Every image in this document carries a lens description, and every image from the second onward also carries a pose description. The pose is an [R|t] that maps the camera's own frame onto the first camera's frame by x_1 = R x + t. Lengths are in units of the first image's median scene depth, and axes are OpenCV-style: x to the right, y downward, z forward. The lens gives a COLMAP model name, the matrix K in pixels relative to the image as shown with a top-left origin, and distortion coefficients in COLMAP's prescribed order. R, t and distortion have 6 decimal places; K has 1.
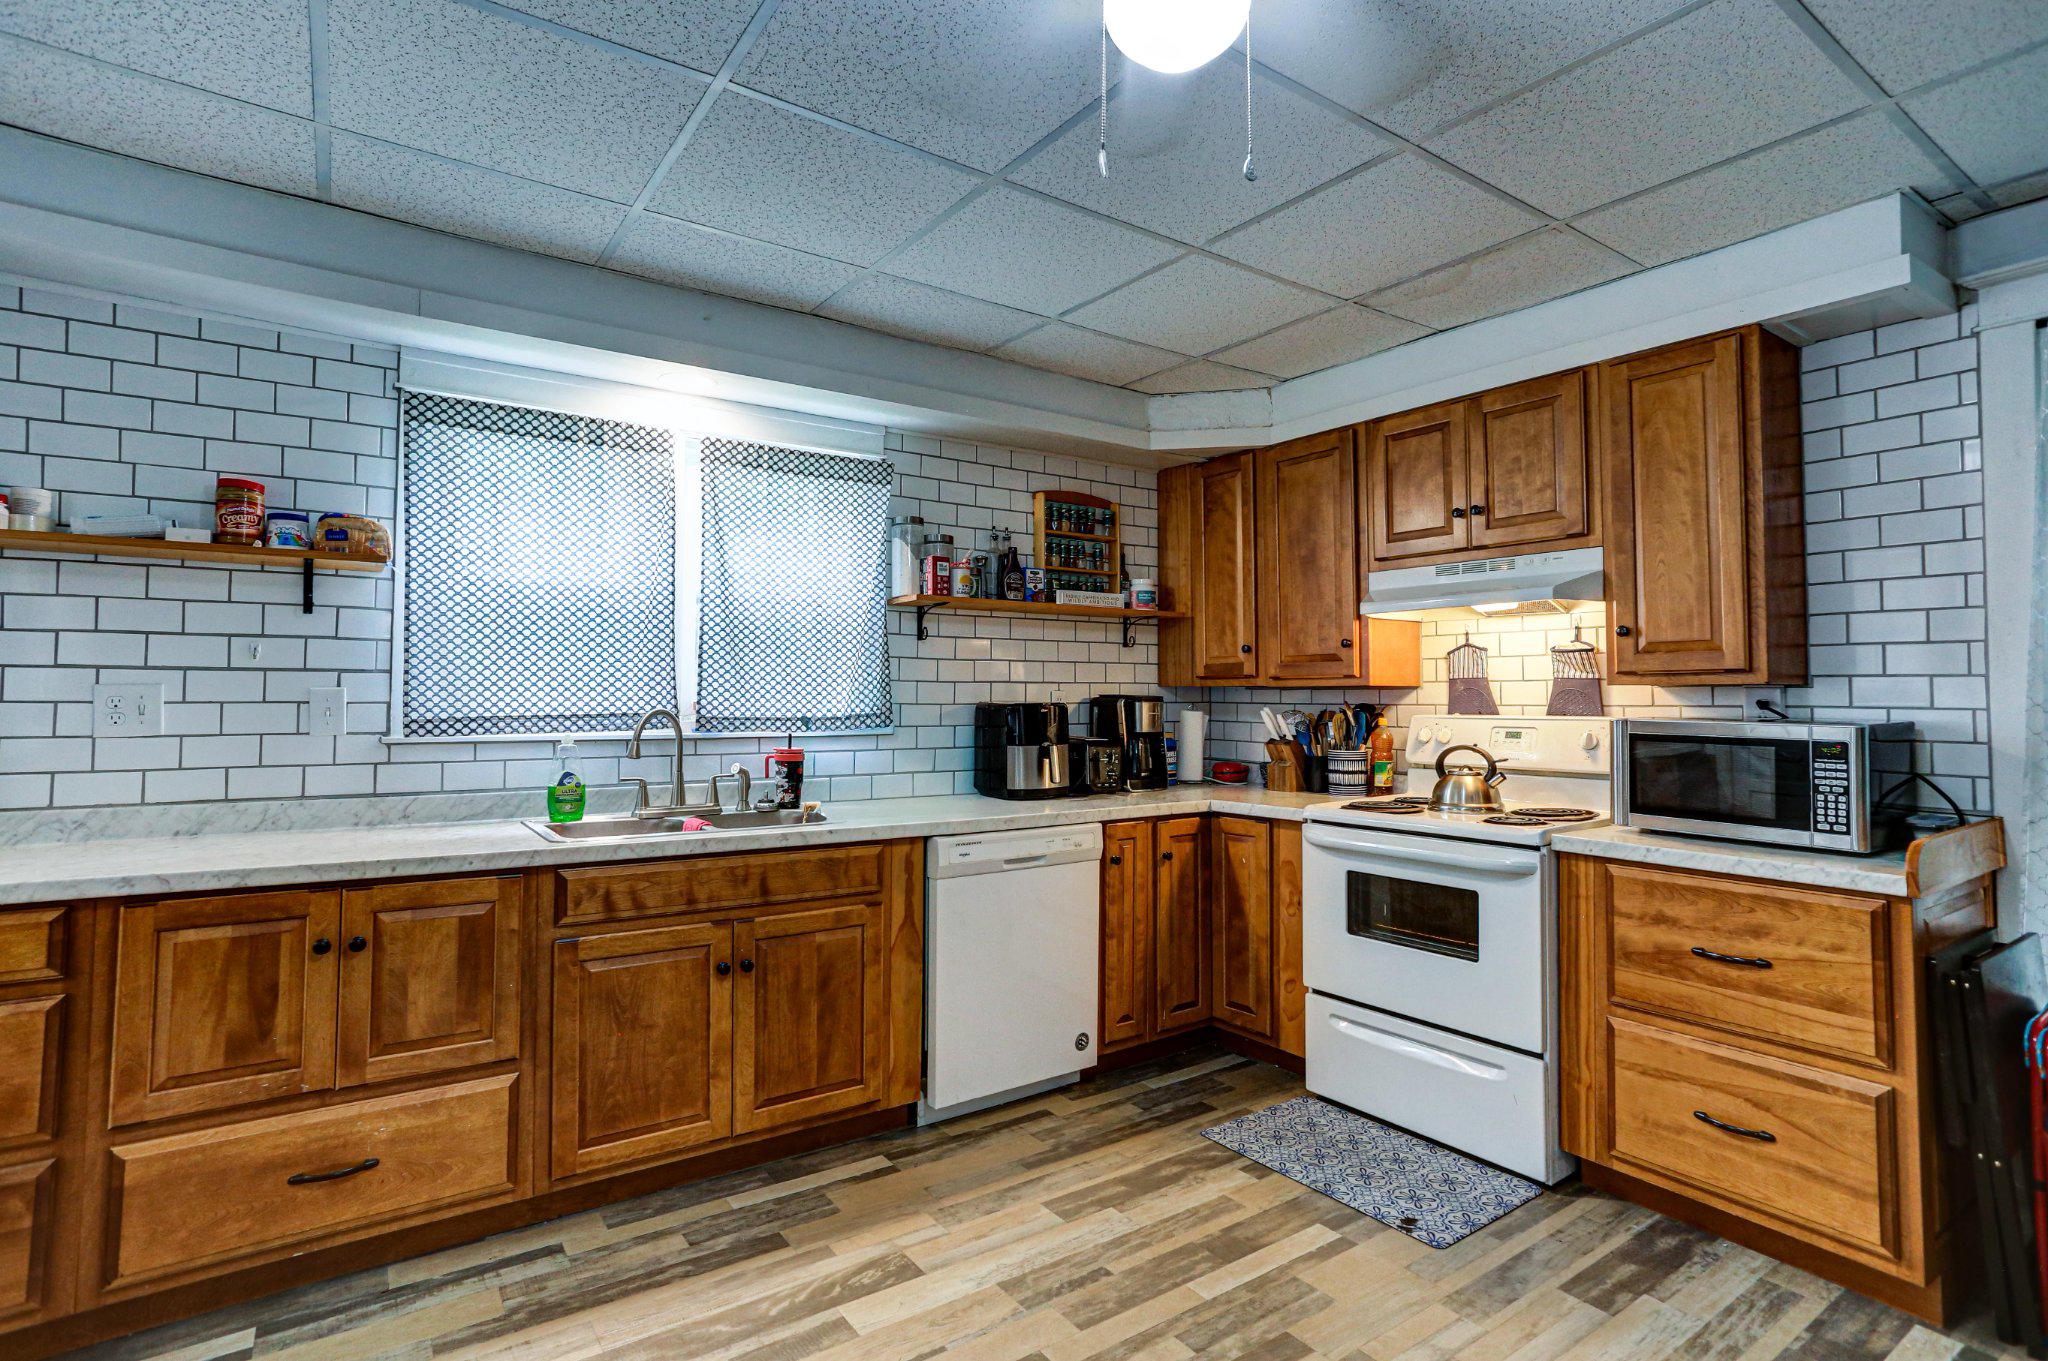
lens RADIAL K [[999.8, 0, 1016.5], [0, 999.8, 672.1], [0, 0, 1]] dist [-0.066851, 0.048113]
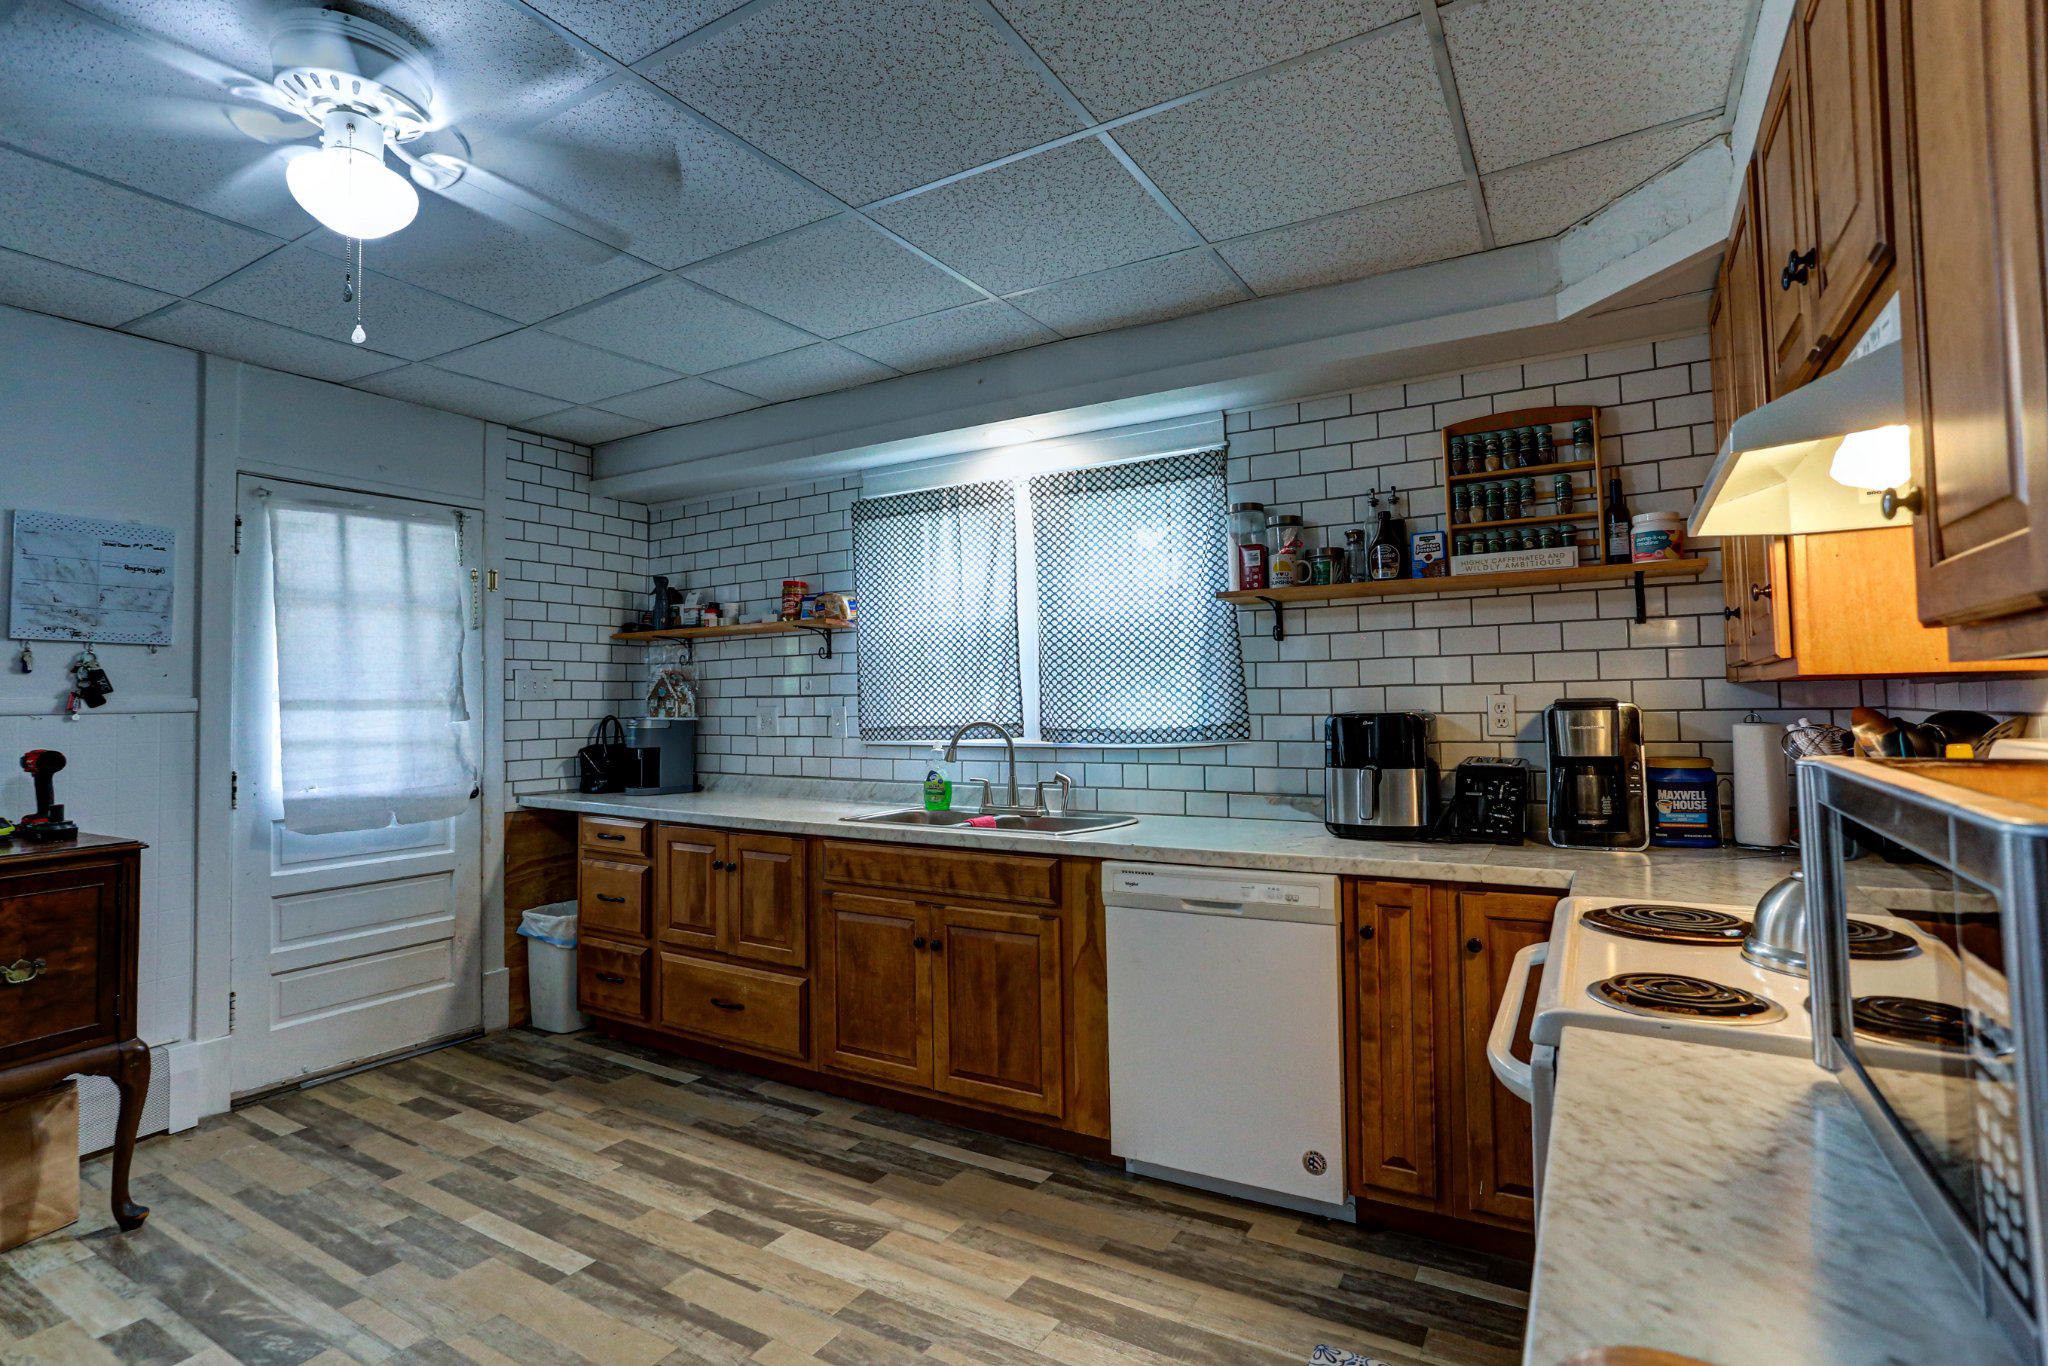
lens RADIAL K [[999.8, 0, 1016.5], [0, 999.8, 674.6], [0, 0, 1]] dist [-0.066851, 0.048113]
pose [[0.419370, -0.037858, -0.907026, 0.783510], [0.035180, 0.999057, -0.025434, 0.014516], [0.907134, -0.021244, 0.420306, 0.574957]]
